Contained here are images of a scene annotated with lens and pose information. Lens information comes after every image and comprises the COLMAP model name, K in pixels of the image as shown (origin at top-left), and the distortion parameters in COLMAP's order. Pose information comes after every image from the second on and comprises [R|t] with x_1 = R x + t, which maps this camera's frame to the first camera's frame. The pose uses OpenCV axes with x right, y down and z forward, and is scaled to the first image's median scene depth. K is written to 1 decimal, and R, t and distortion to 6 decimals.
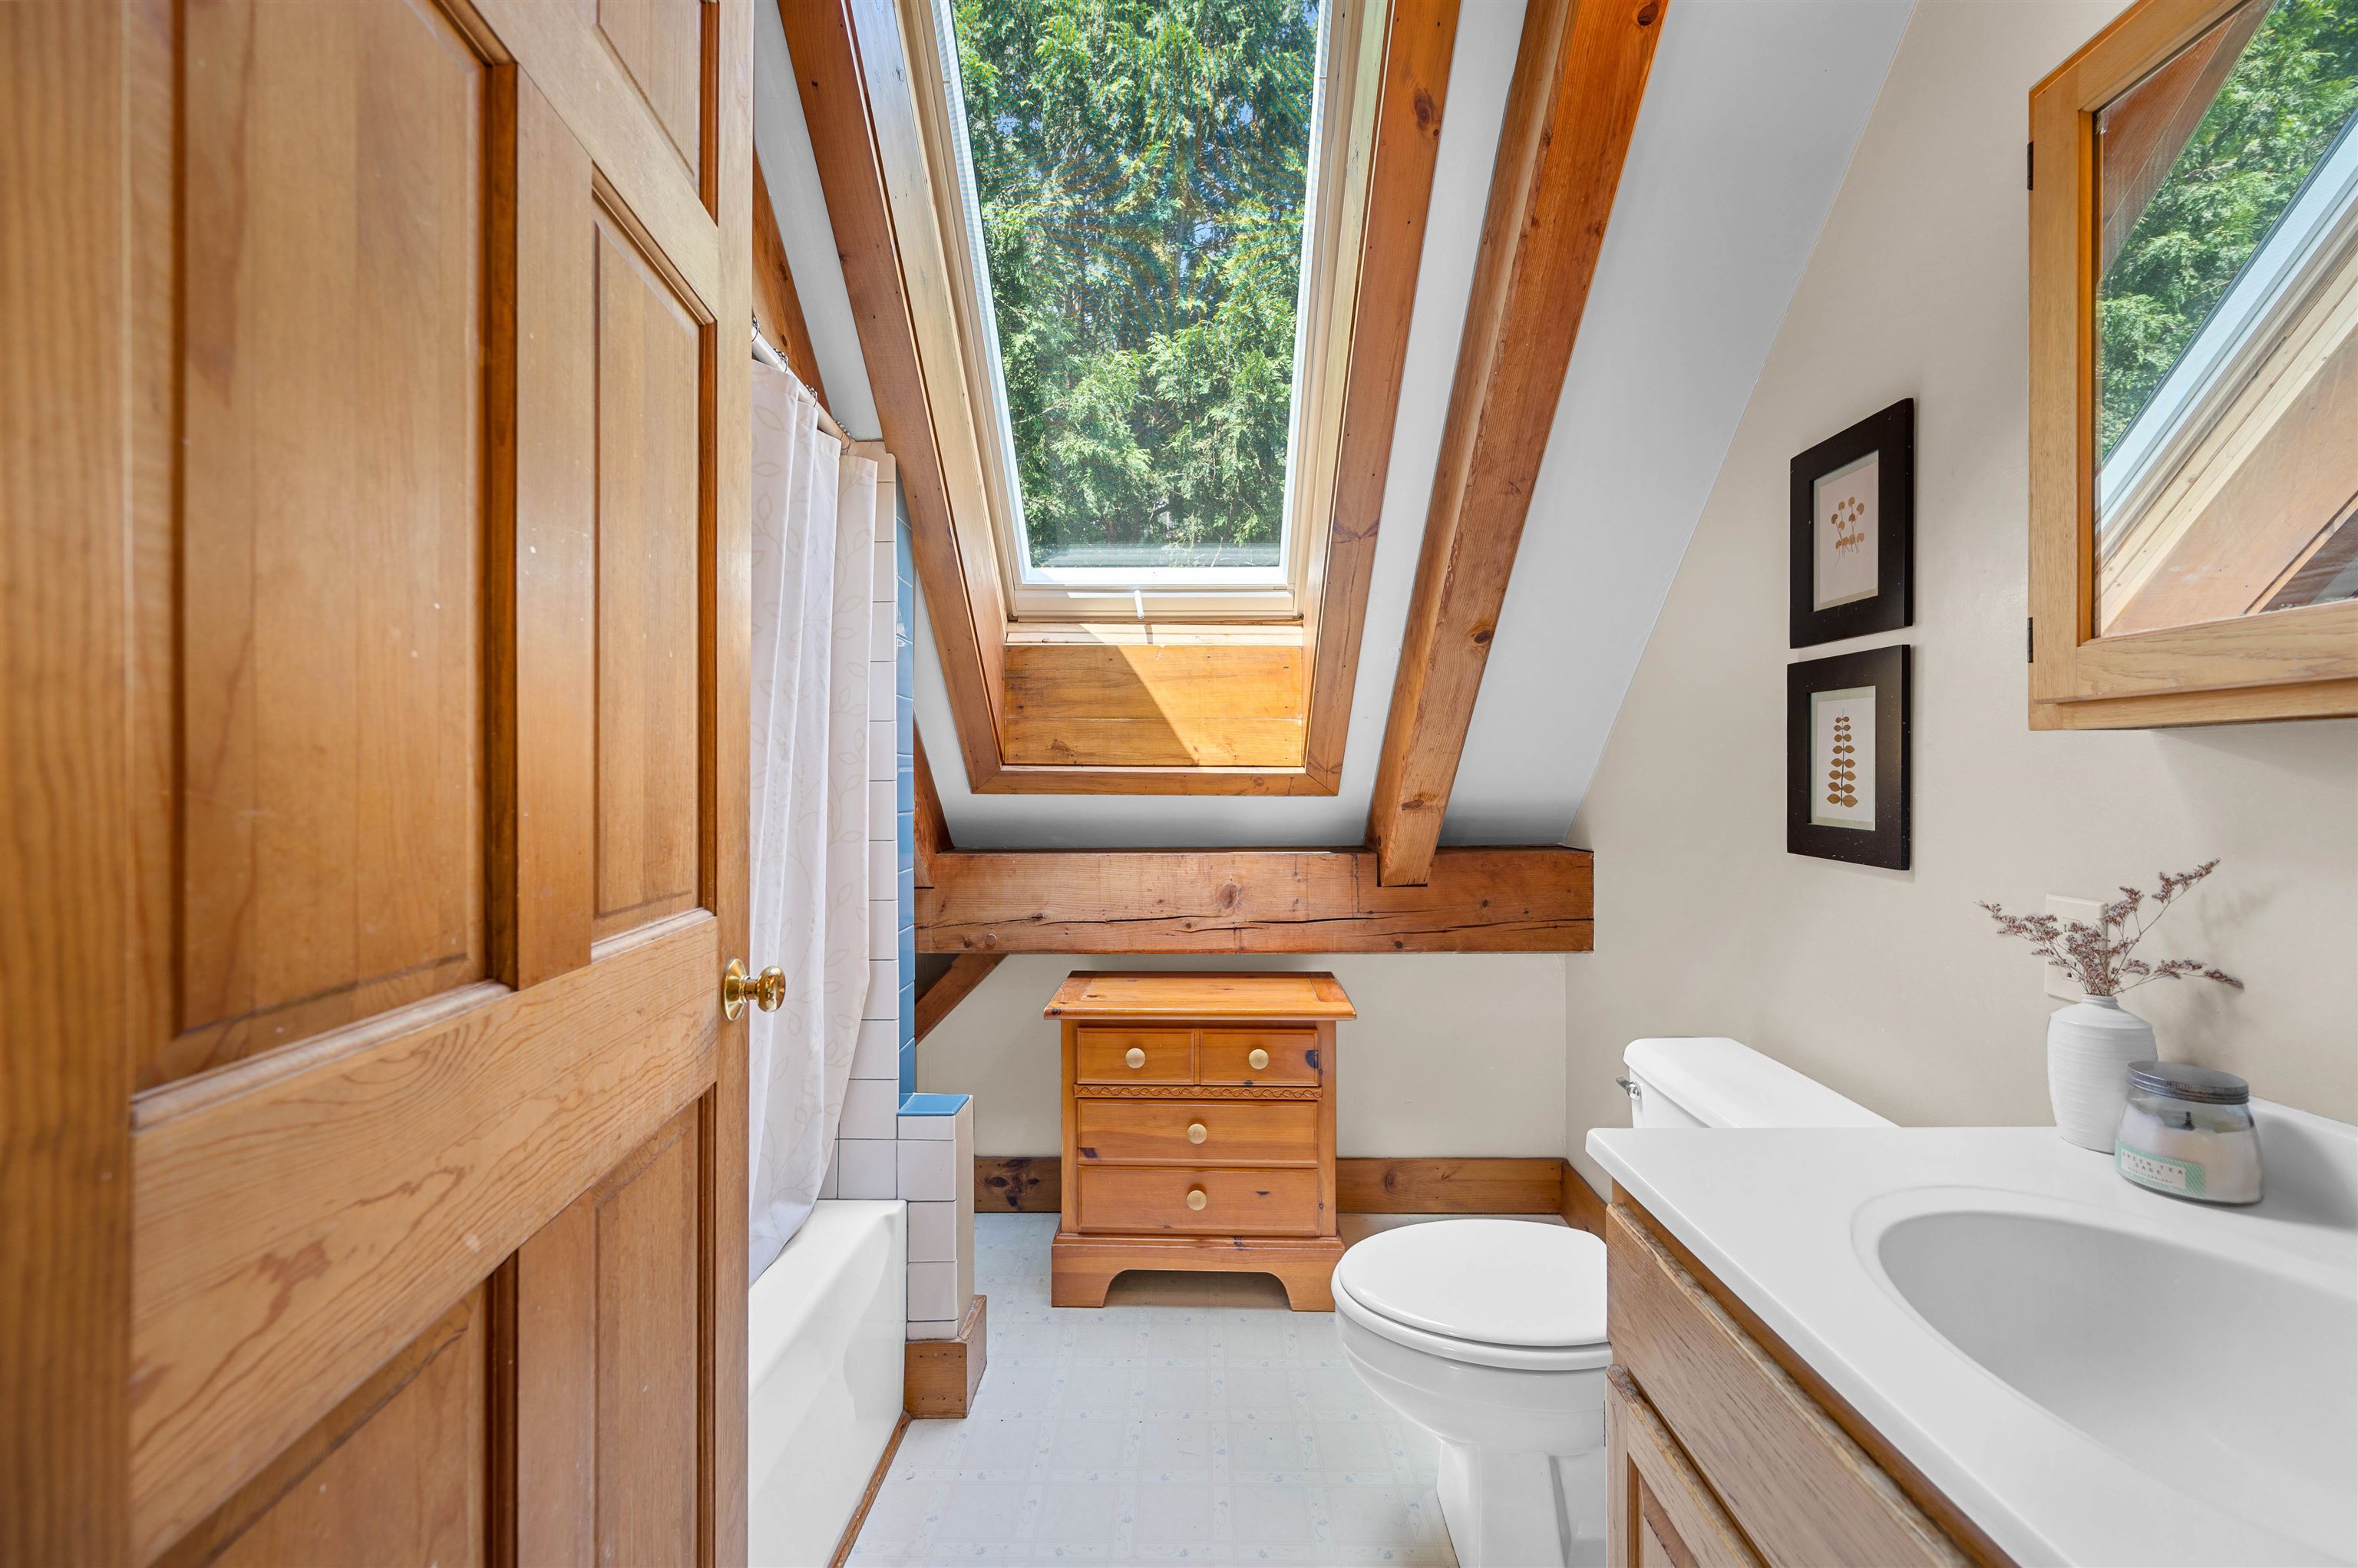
lens RADIAL K [[944.3, 0, 1184.5], [0, 944.3, 775.4], [0, 0, 1]] dist [0.001190, -0.000739]
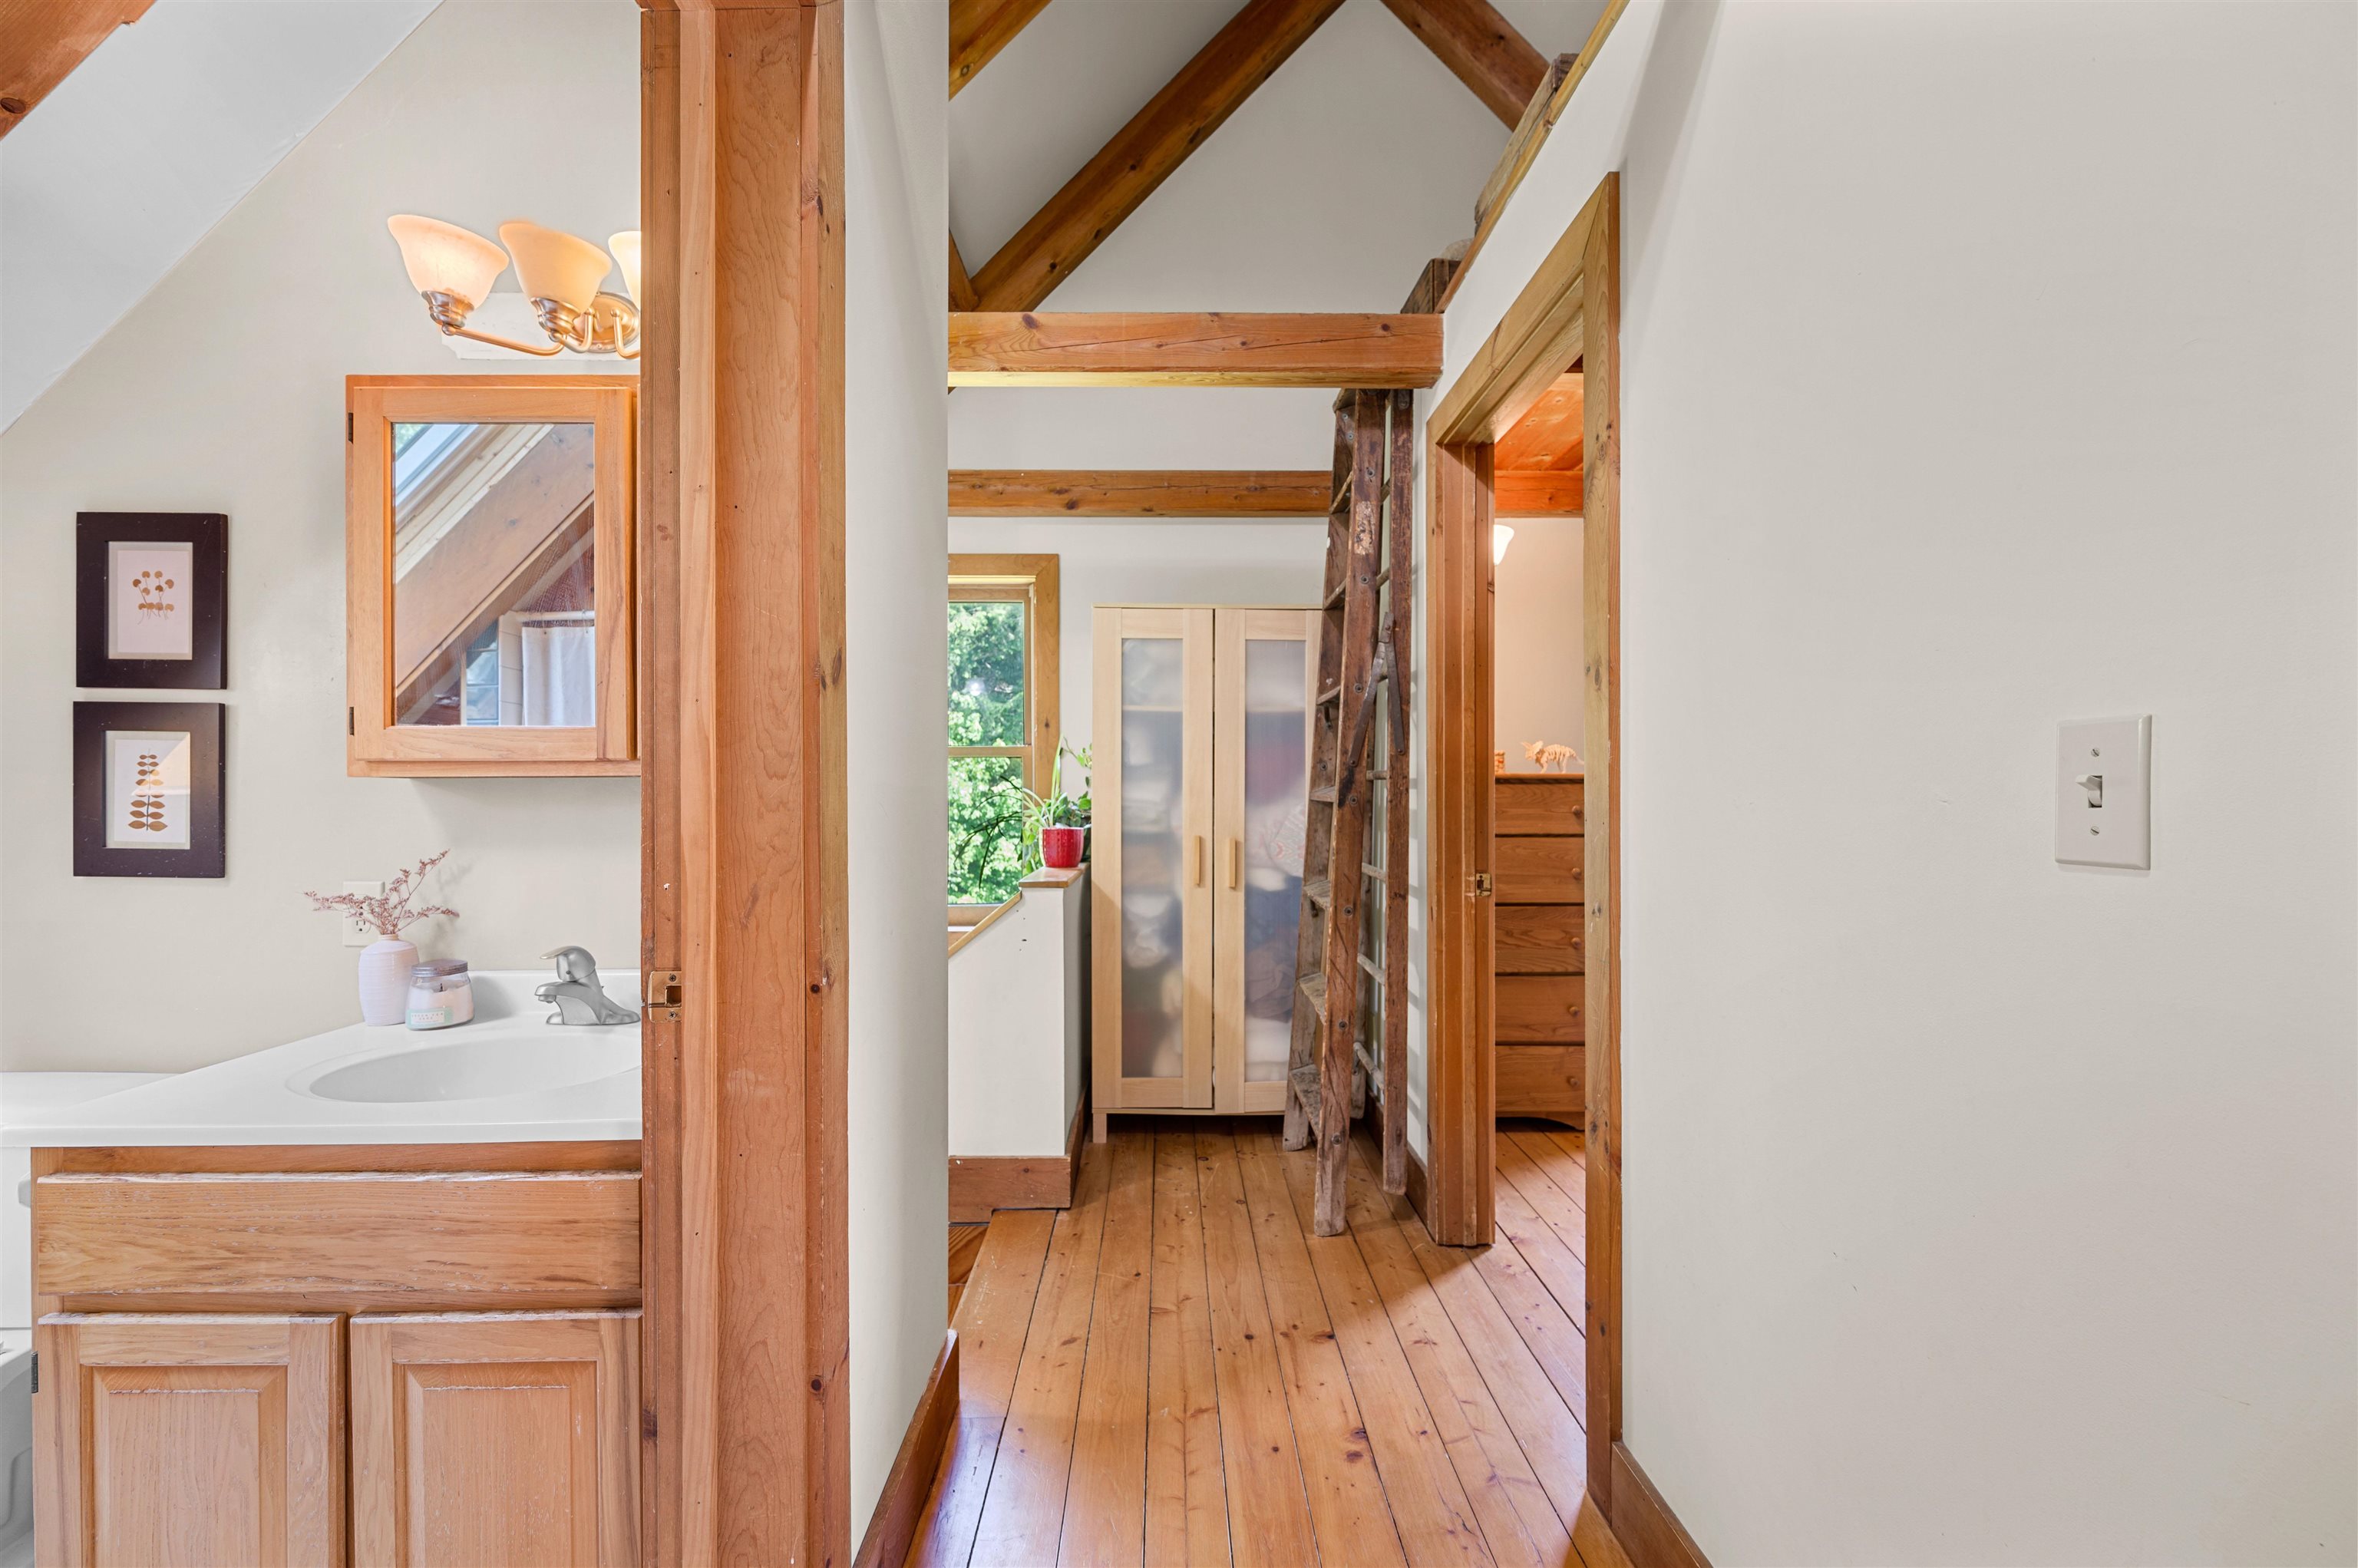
lens RADIAL K [[944.3, 0, 1181.4], [0, 944.3, 800.4], [0, 0, 1]] dist [0.001190, -0.000739]
pose [[-0.028321, 0.001110, 0.999598, -0.556113], [-0.000403, 0.999999, -0.001122, -0.004687], [-0.999599, -0.000435, -0.028321, -0.272597]]
